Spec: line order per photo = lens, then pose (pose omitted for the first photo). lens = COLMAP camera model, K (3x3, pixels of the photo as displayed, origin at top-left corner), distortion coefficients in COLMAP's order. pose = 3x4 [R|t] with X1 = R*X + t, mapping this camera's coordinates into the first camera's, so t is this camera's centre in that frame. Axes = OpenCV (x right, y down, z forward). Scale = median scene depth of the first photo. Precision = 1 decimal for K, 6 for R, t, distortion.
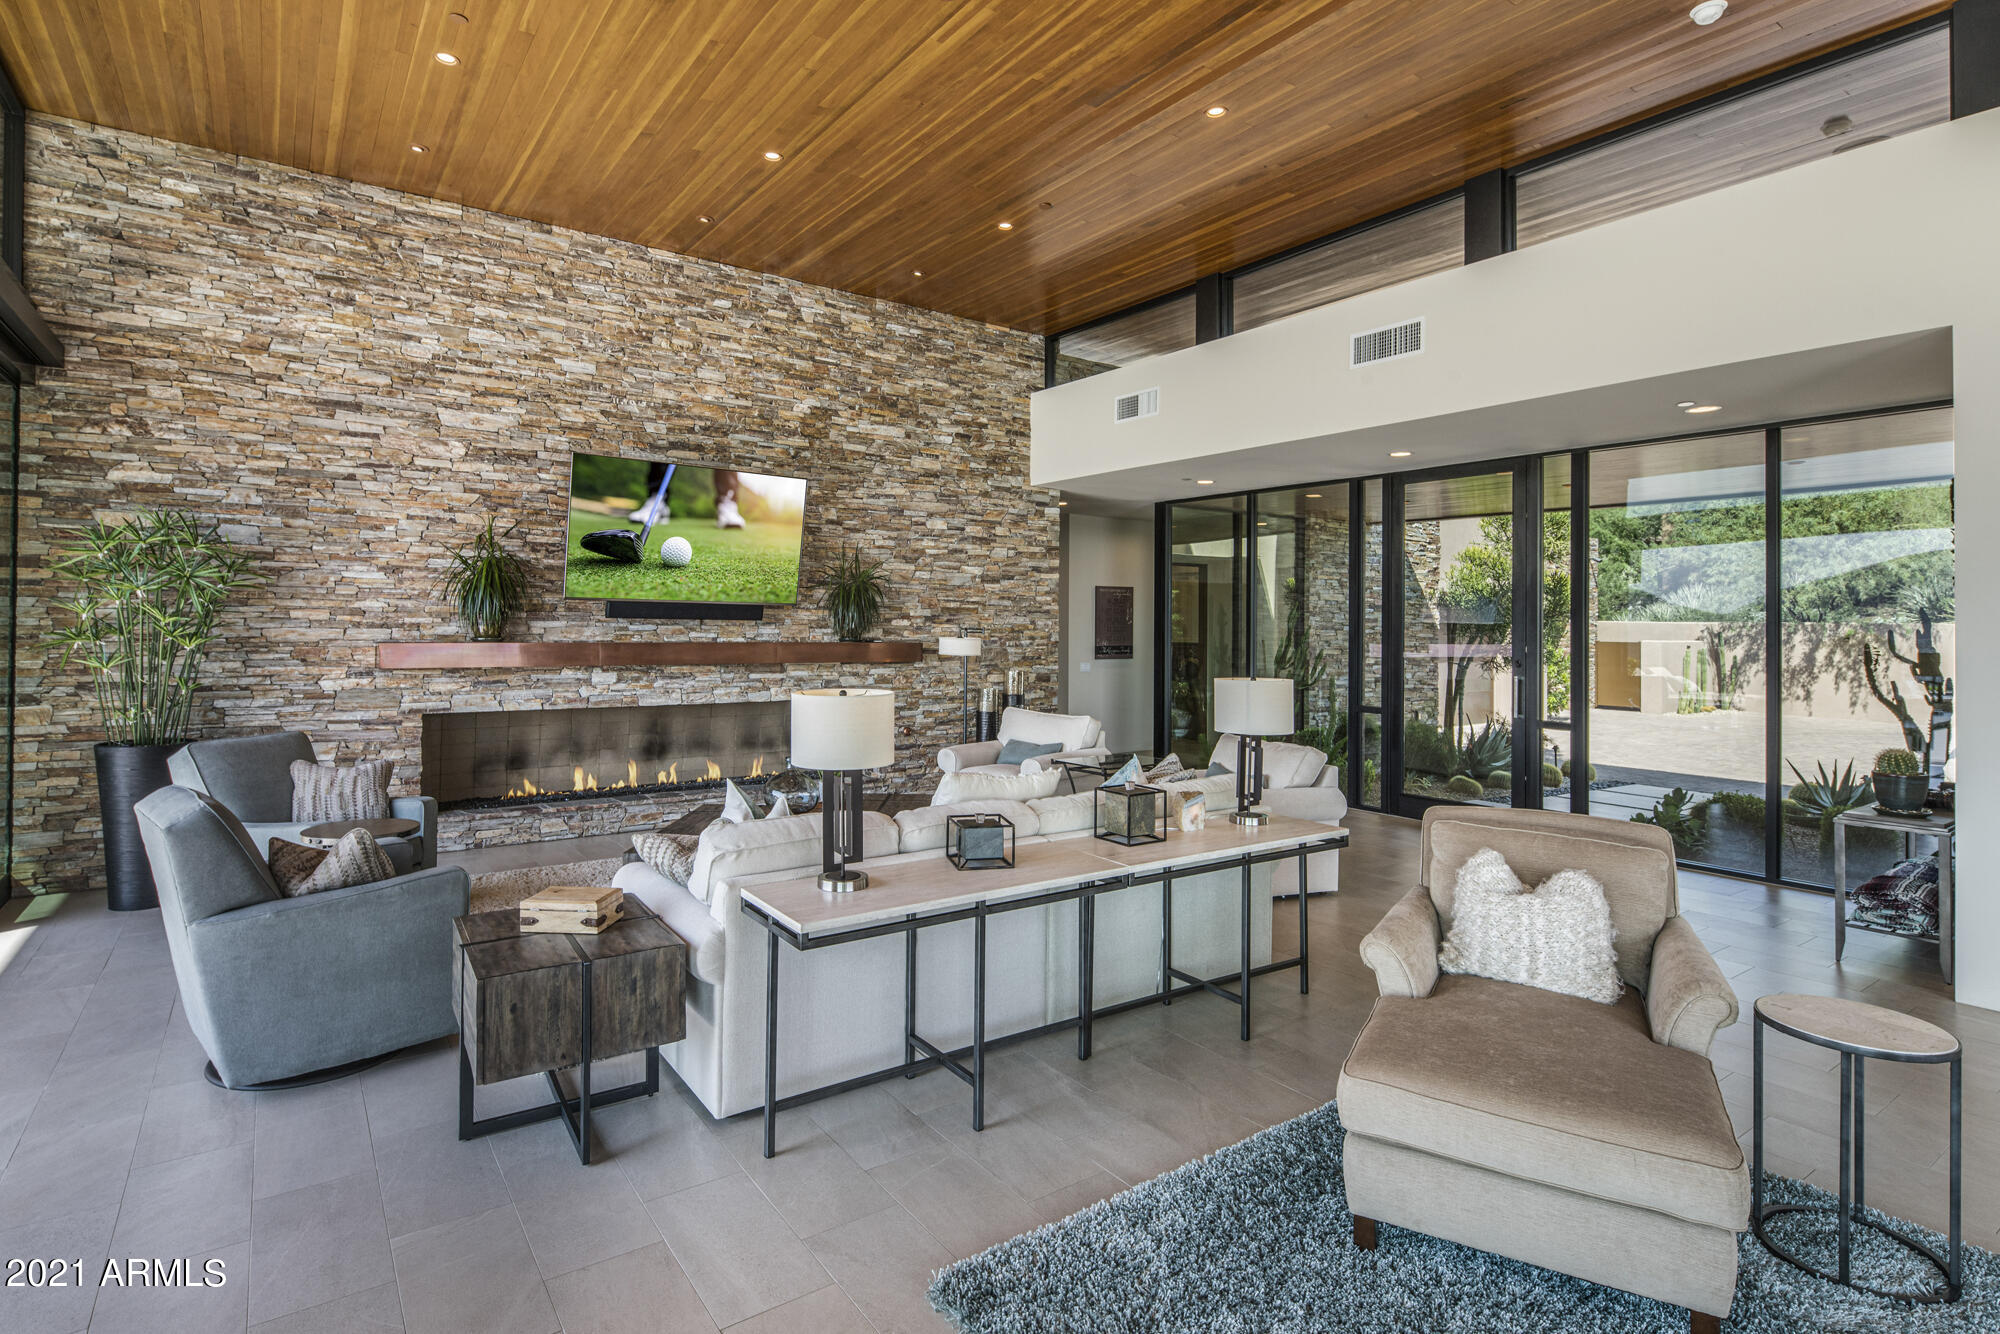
lens RADIAL K [[997.1, 0, 977.3], [0, 997.1, 629.0], [0, 0, 1]] dist [0.001770, -0.000509]
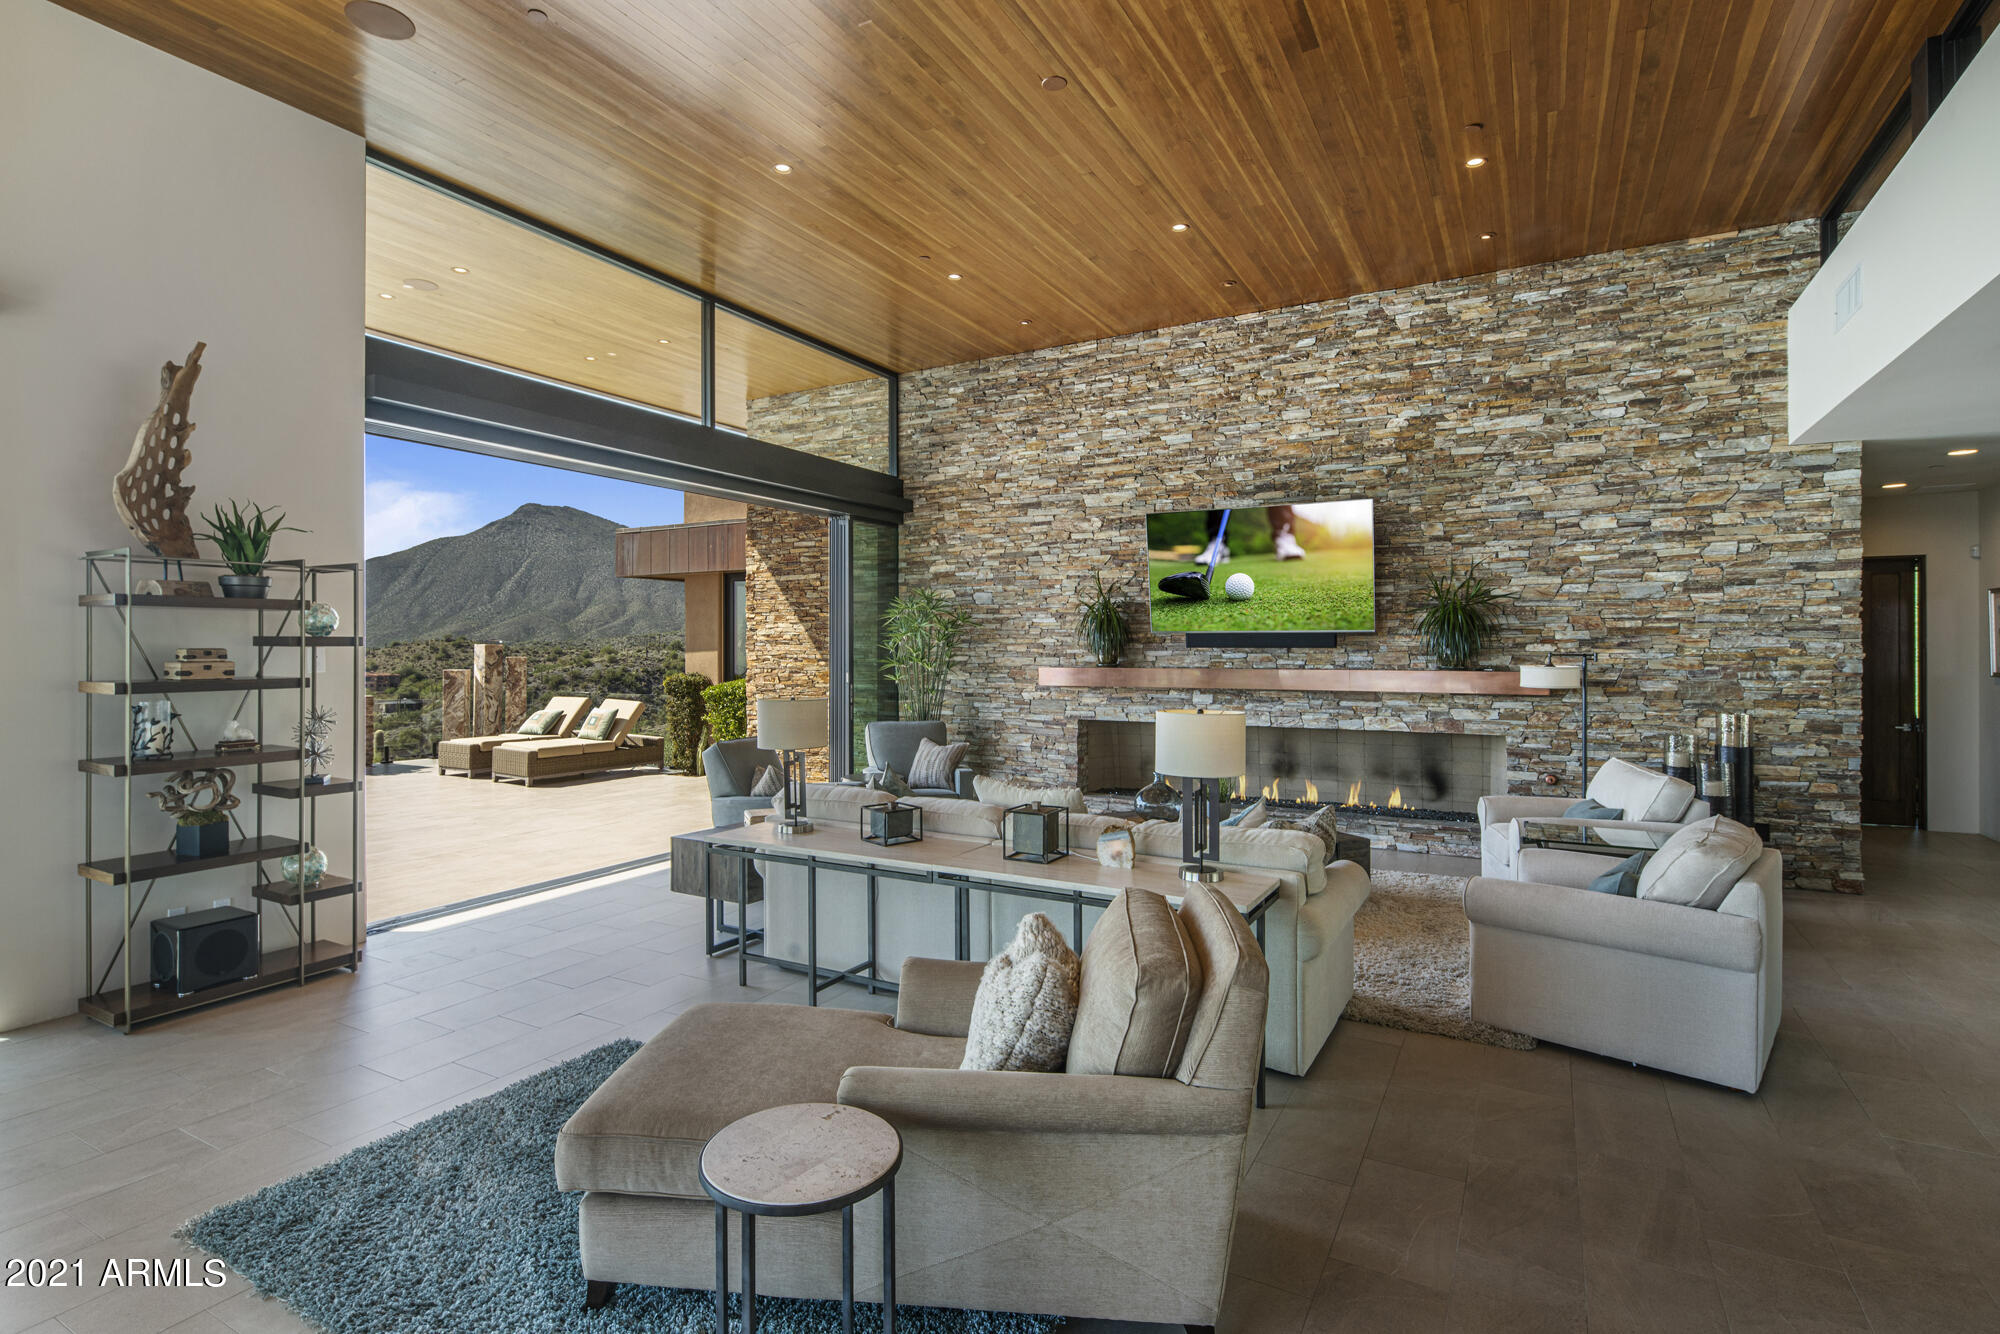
lens RADIAL K [[989.1, 0, 989.2], [0, 989.1, 666.5], [0, 0, 1]] dist [0.000249, -0.000652]
pose [[0.425949, 0.003347, -0.904741, 0.570735], [0.002230, 0.999986, 0.004749, 0.005013], [0.904744, -0.004041, 0.425936, 0.280662]]
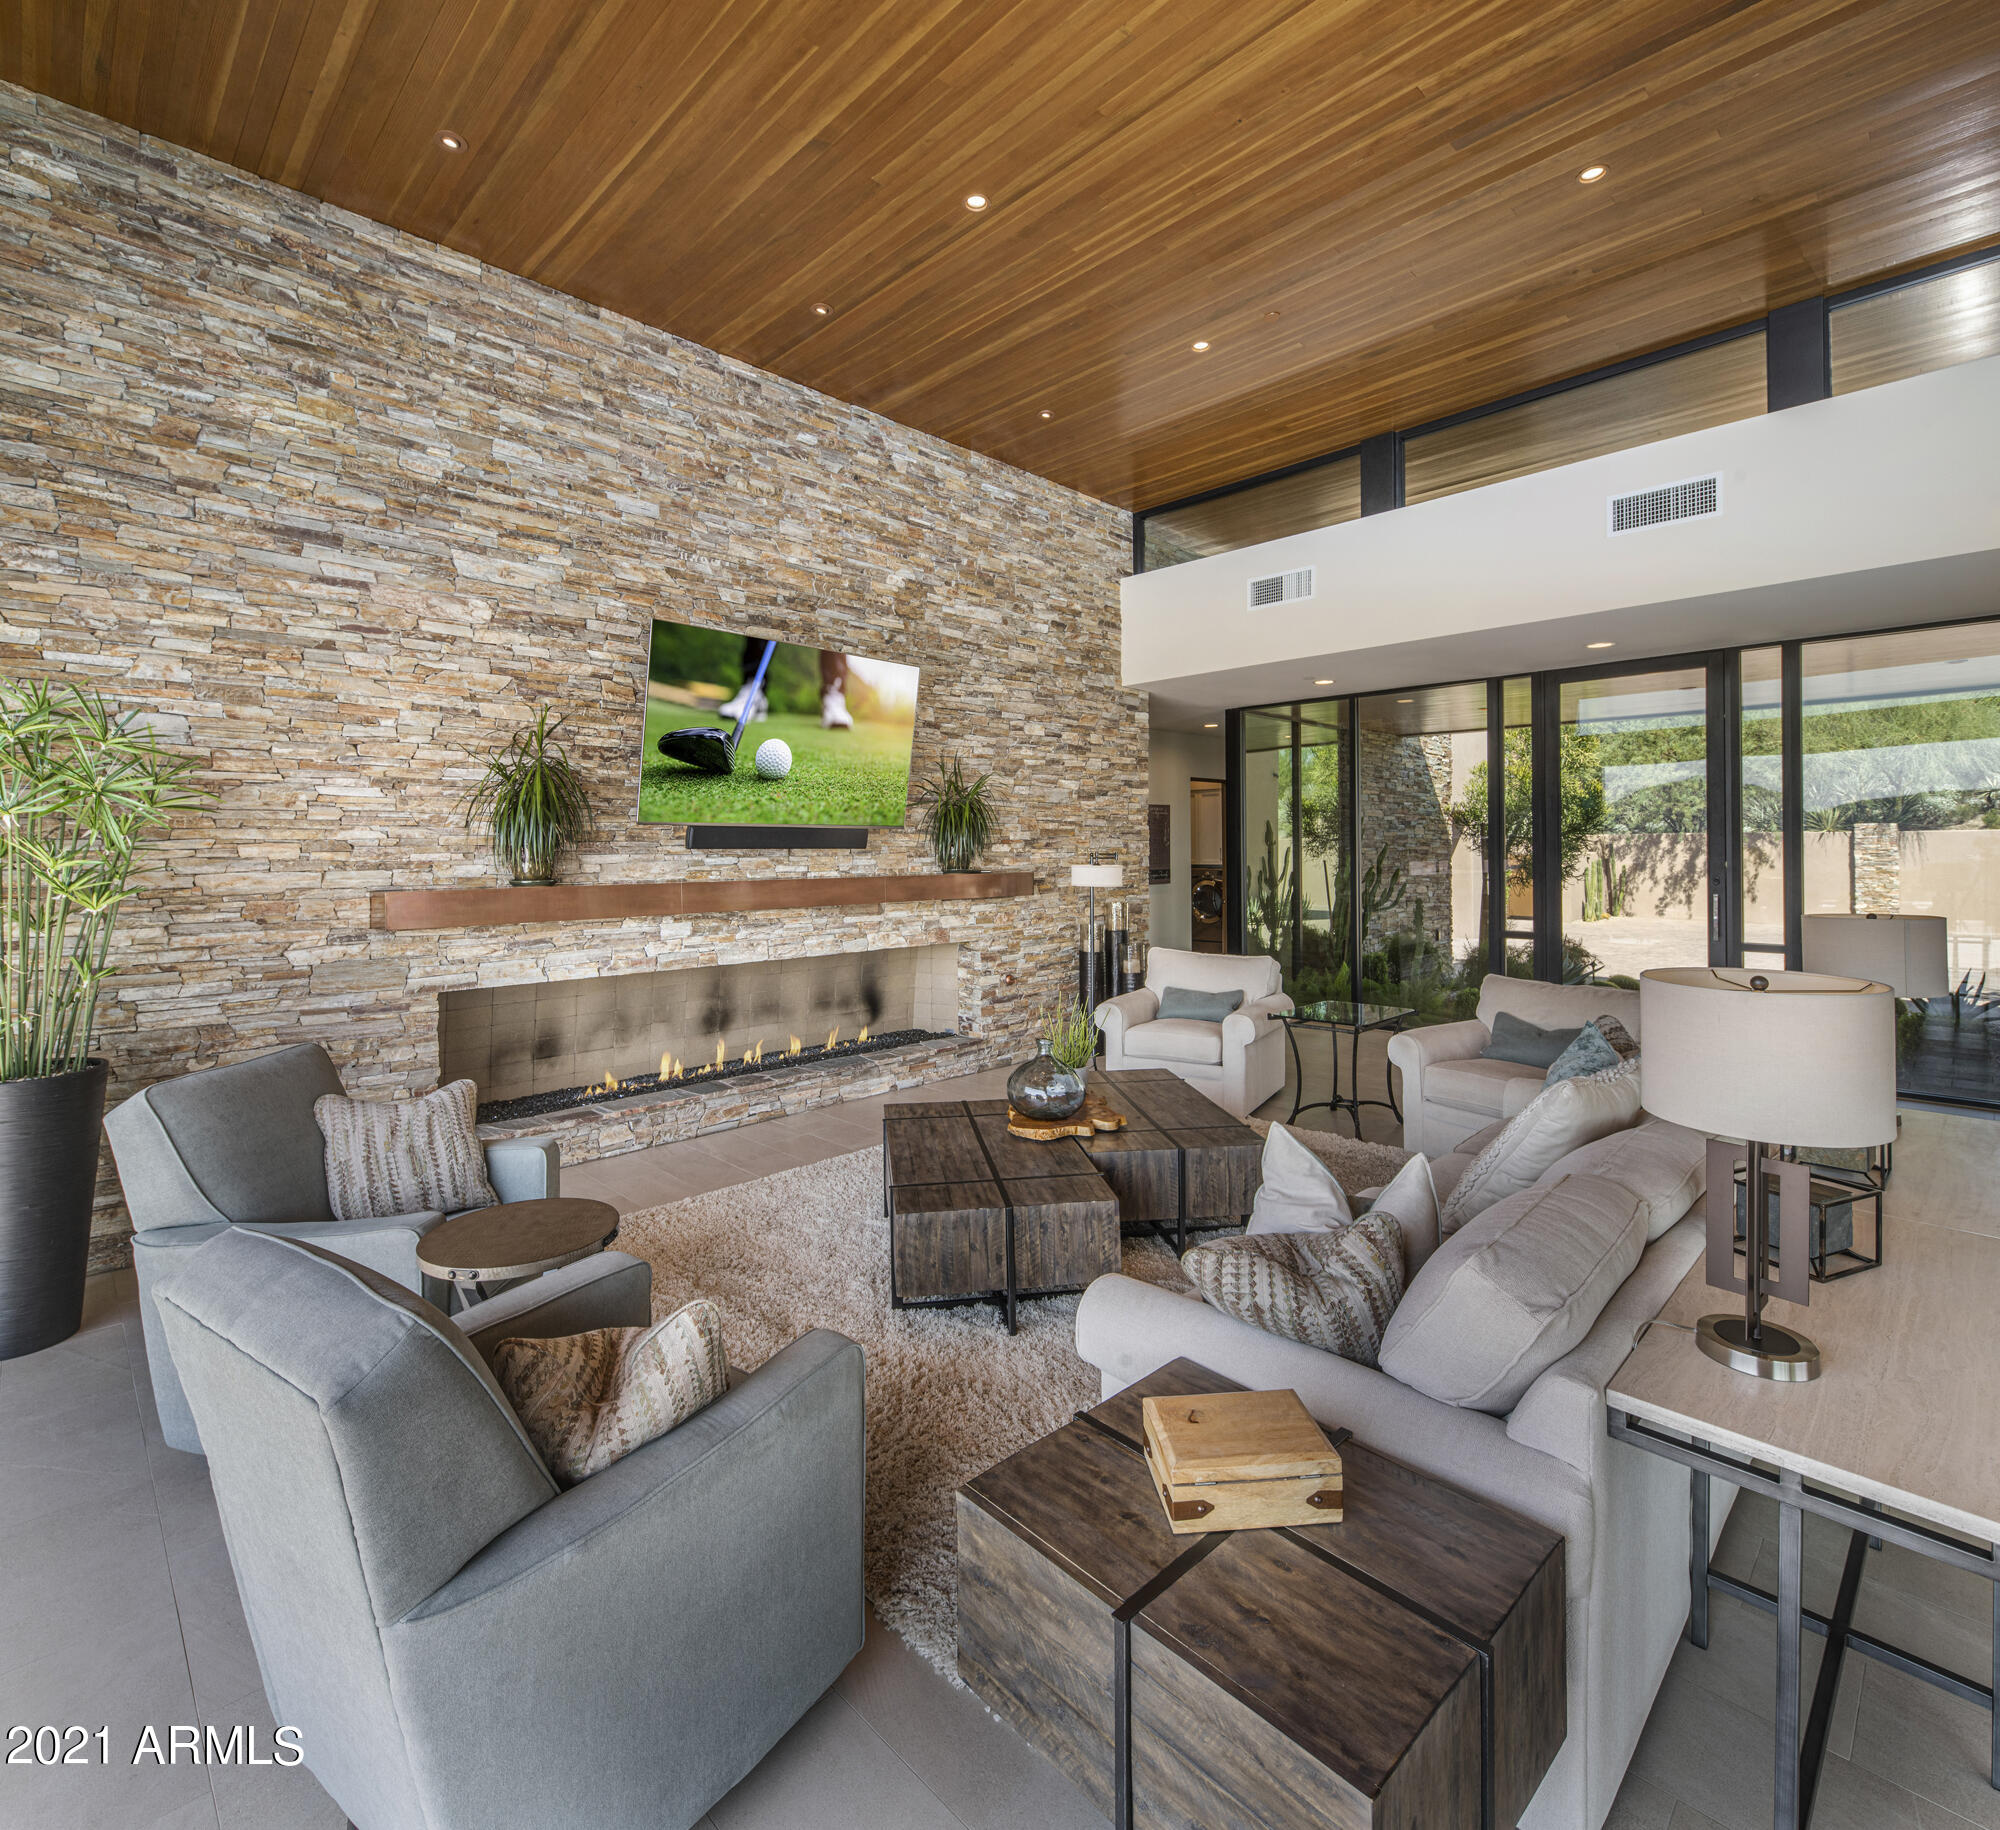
lens RADIAL K [[975.6, 0, 986.1], [0, 975.6, 856.6], [0, 0, 1]] dist [-0.002372, -0.000464]
pose [[0.986829, -0.020525, 0.160462, -0.262678], [0.020069, 0.999789, 0.004461, -0.004045], [-0.160519, -0.001182, 0.987032, 0.248880]]
